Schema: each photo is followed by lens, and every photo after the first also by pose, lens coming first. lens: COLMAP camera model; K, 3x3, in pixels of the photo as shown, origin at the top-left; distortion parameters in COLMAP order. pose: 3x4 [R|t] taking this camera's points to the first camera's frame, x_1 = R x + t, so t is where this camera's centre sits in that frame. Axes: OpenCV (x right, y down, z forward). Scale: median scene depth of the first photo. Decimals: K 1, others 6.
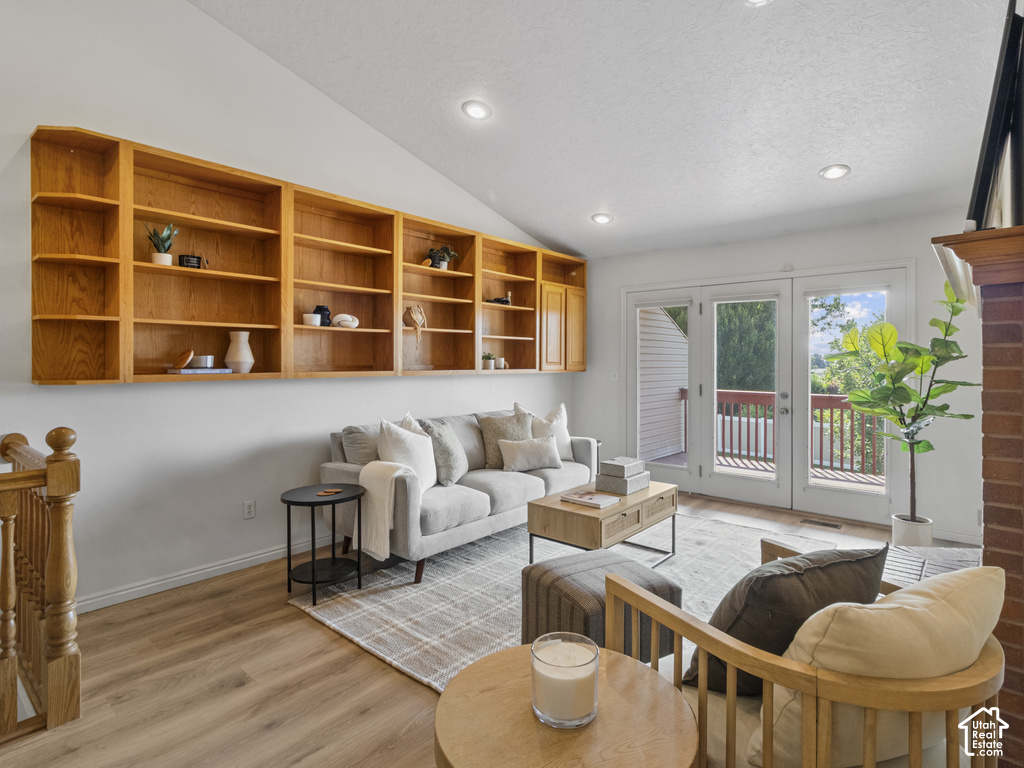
lens RADIAL K [[551.1, 0, 513.4], [0, 551.1, 378.5], [0, 0, 1]] dist [0.000656, -0.000047]
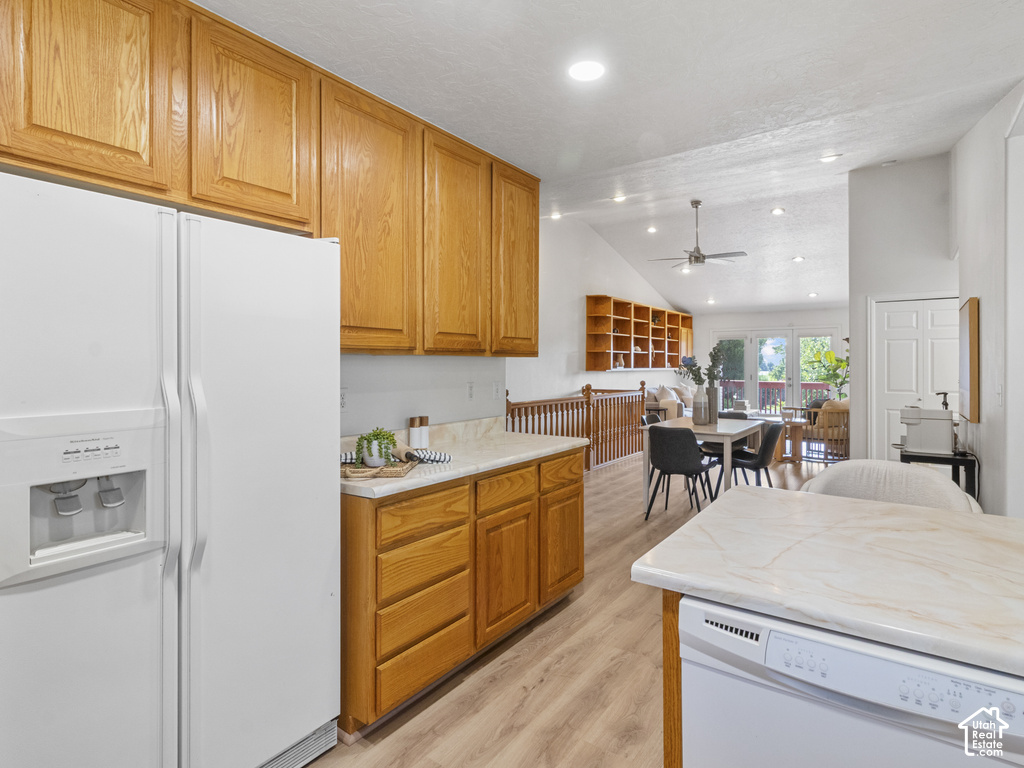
lens RADIAL K [[551.1, 0, 510.9], [0, 551.1, 377.7], [0, 0, 1]] dist [0.000656, -0.000047]
pose [[0.996554, -0.002095, 0.082915, -1.172809], [0.002349, 0.999993, -0.002969, 0.041262], [-0.082908, 0.003153, 0.996552, -1.649750]]
